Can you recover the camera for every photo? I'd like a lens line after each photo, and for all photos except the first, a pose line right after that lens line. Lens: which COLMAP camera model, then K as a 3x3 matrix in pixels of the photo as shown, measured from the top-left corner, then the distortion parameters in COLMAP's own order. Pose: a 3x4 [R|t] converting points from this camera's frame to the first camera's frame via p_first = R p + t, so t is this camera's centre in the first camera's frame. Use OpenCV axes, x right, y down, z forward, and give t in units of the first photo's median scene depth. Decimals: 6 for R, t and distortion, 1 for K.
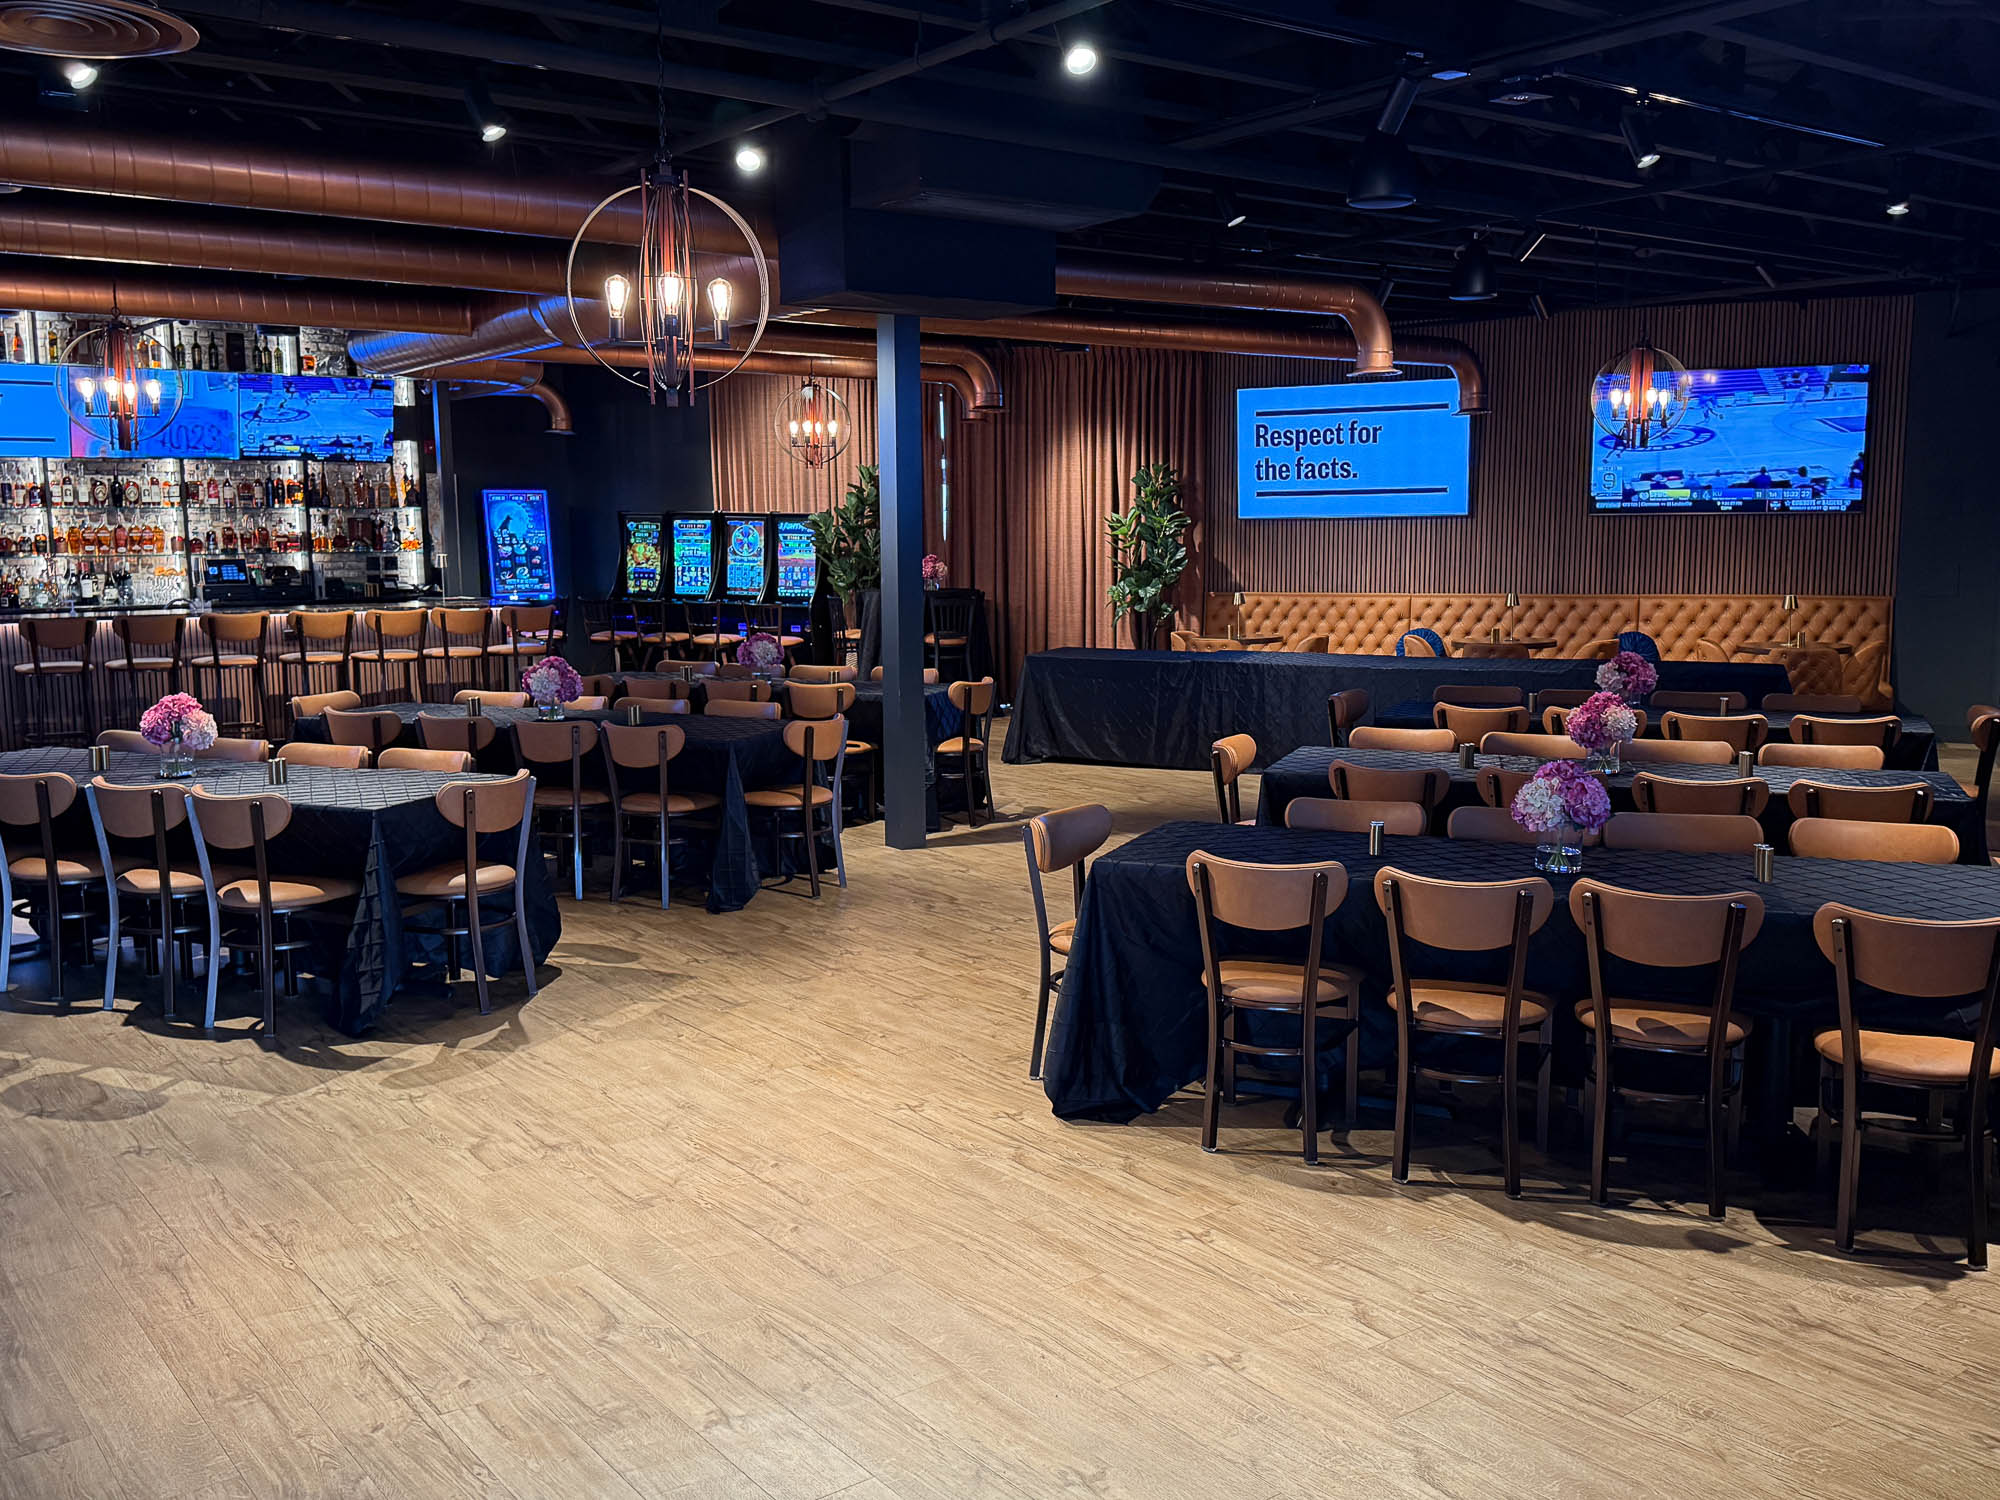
lens RADIAL K [[1828.8, 0, 1008.0], [0, 1828.8, 753.8], [0, 0, 1]] dist [0.131890, -0.000154]
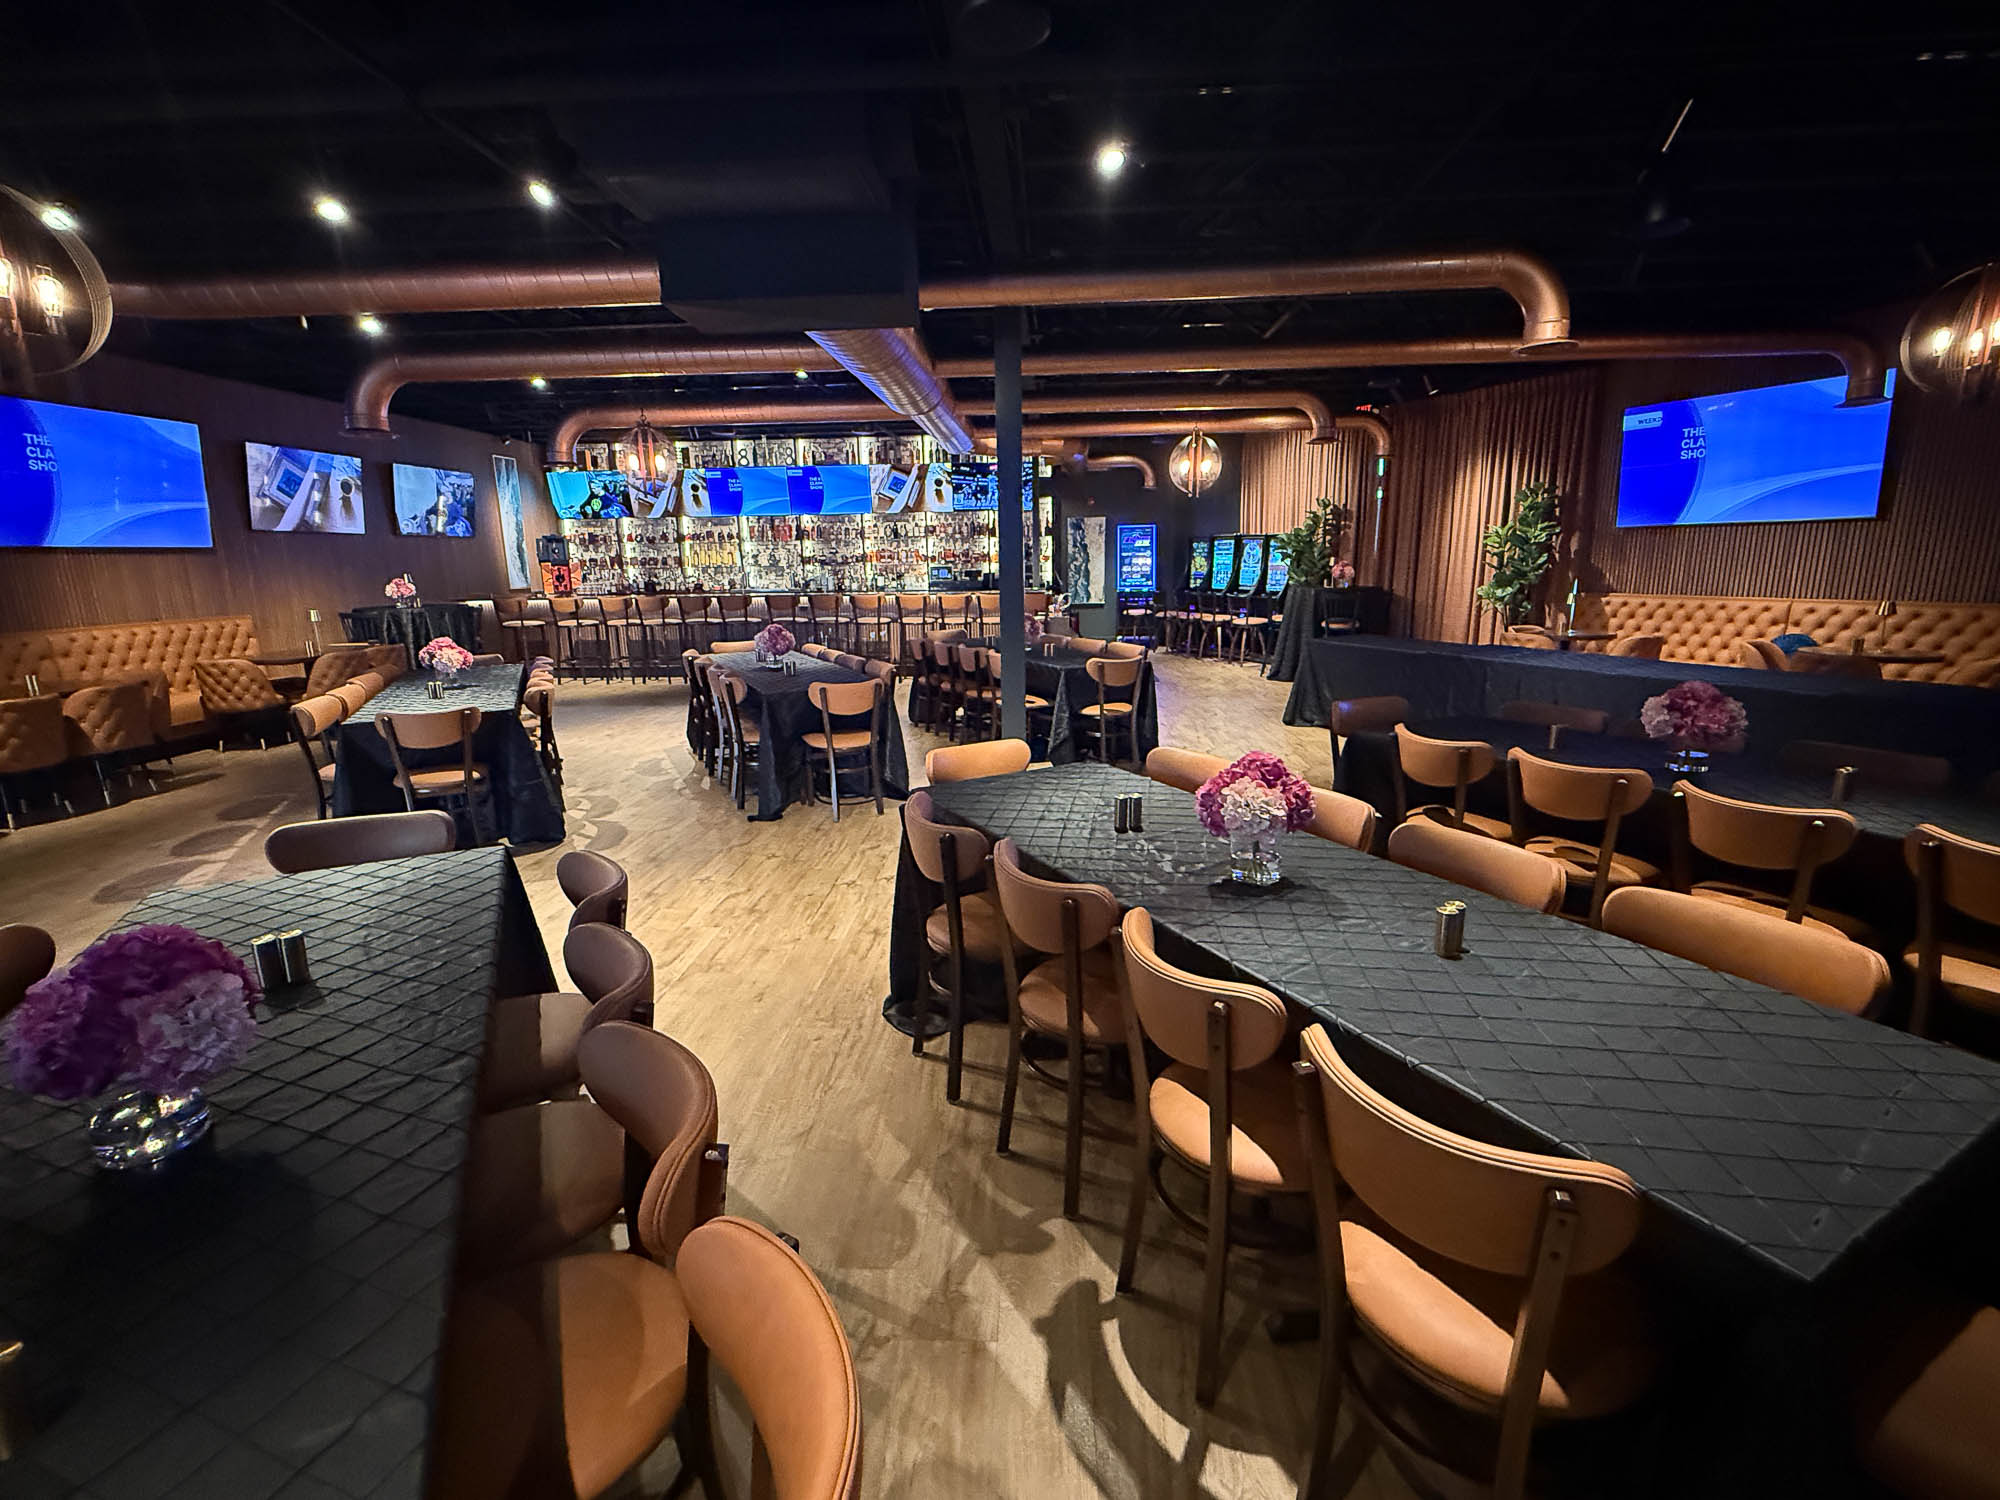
lens RADIAL K [[885.4, 0, 1003.4], [0, 885.4, 758.2], [0, 0, 1]] dist [0.013083, -0.000597]
pose [[0.761094, 0.139457, -0.633472, 0.207681], [-0.076363, 0.989087, 0.125998, -0.028925], [0.644131, -0.047523, 0.763438, 0.339836]]
